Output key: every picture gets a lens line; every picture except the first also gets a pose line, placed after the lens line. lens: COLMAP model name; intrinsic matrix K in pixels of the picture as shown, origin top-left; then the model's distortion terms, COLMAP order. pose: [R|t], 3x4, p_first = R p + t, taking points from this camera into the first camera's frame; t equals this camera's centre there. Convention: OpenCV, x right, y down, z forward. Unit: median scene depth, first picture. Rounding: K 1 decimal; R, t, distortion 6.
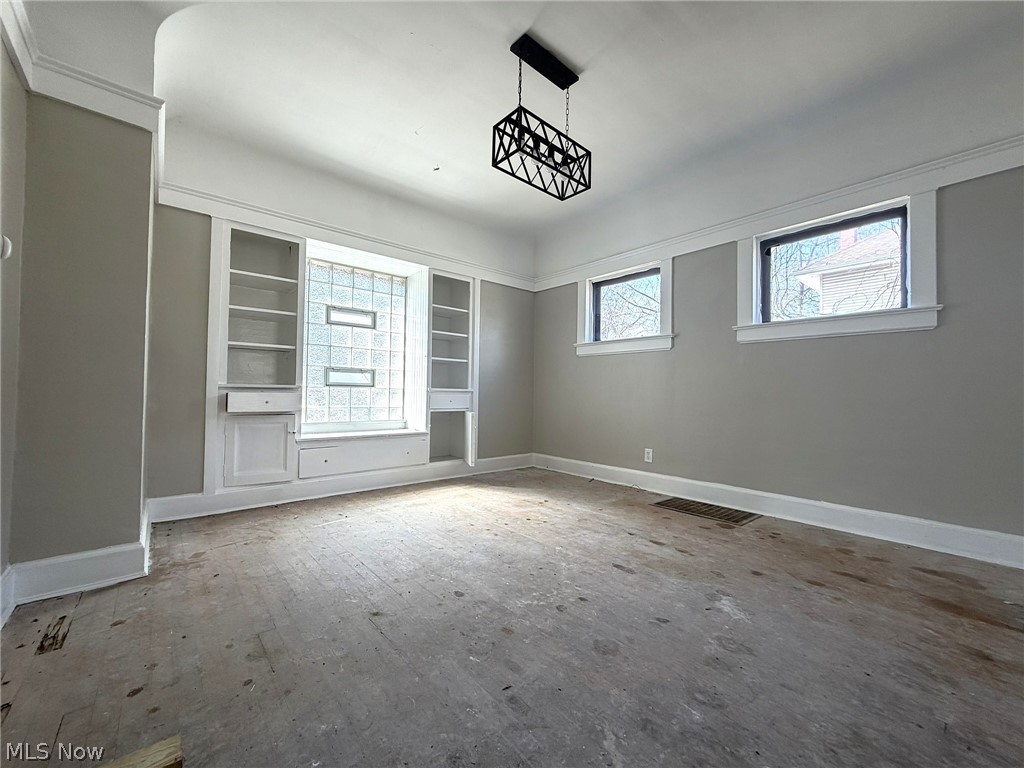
lens RADIAL K [[406.2, 0, 525.9], [0, 406.2, 385.8], [0, 0, 1]] dist [-0.000266, 0.000346]
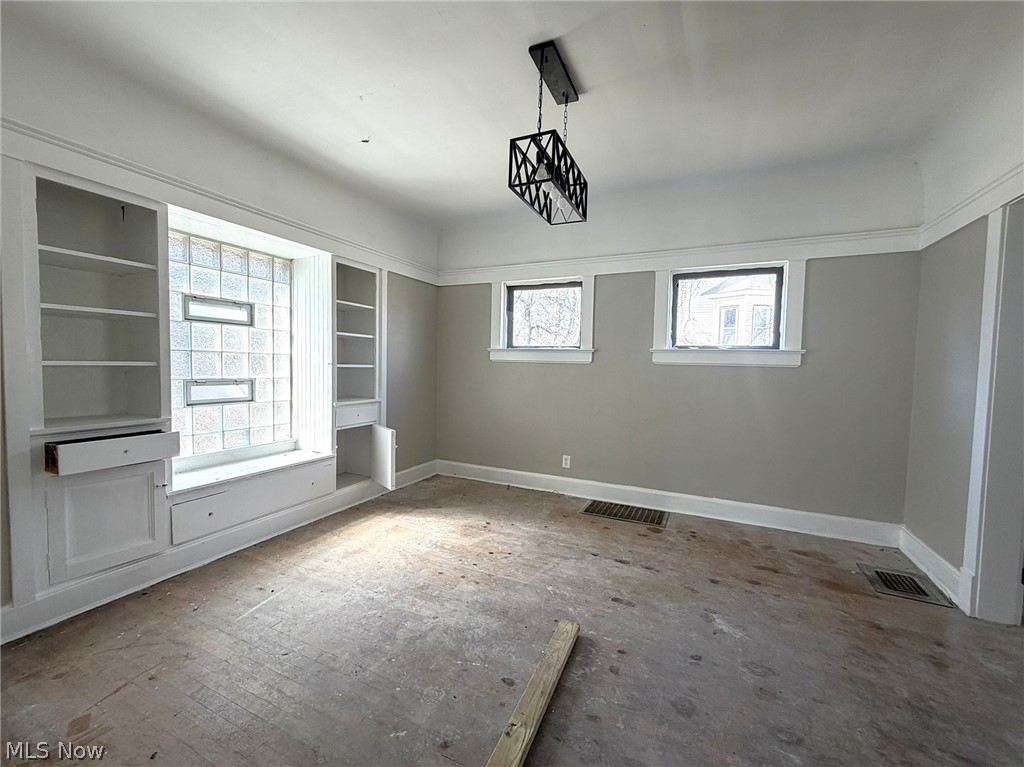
lens RADIAL K [[406.2, 0, 513.9], [0, 406.2, 383.2], [0, 0, 1]] dist [-0.000266, 0.000346]
pose [[0.916977, -0.009237, 0.398834, -0.288402], [-0.022004, 0.997039, 0.073682, -0.127517], [-0.398333, -0.076340, 0.914058, 0.118022]]
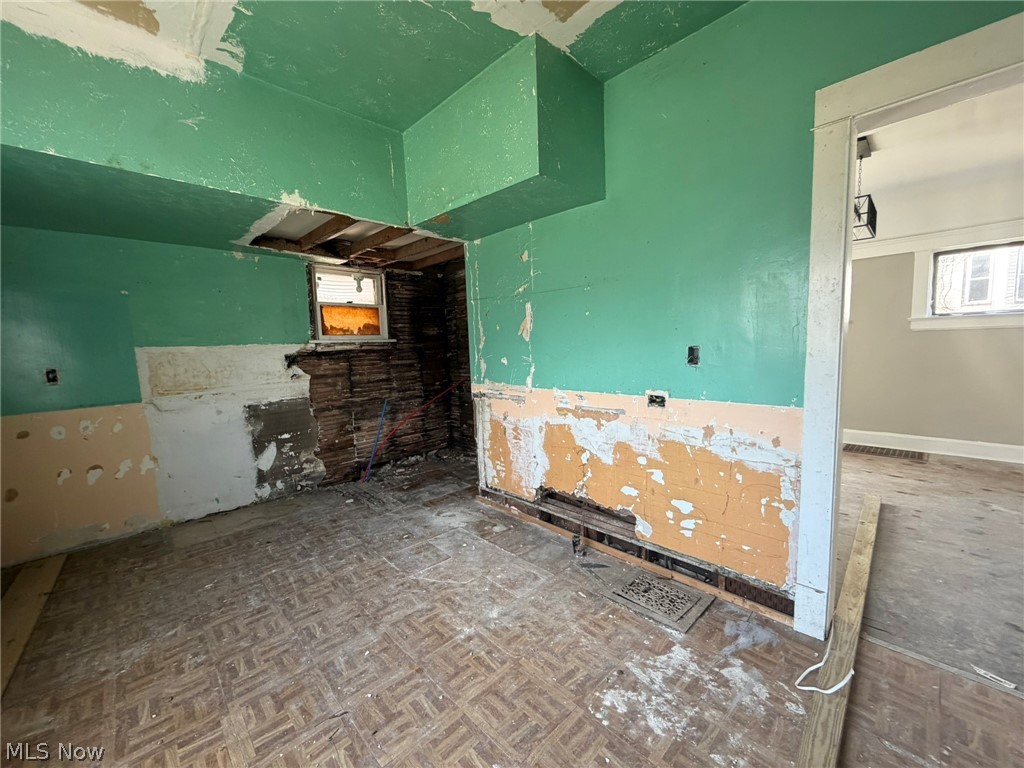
lens RADIAL K [[406.2, 0, 508.9], [0, 406.2, 386.6], [0, 0, 1]] dist [-0.000266, 0.000346]
pose [[0.997064, -0.057418, 0.050652, -0.903109], [0.050442, 0.990278, 0.129634, -0.165604], [-0.057603, -0.126699, 0.990267, -0.290346]]
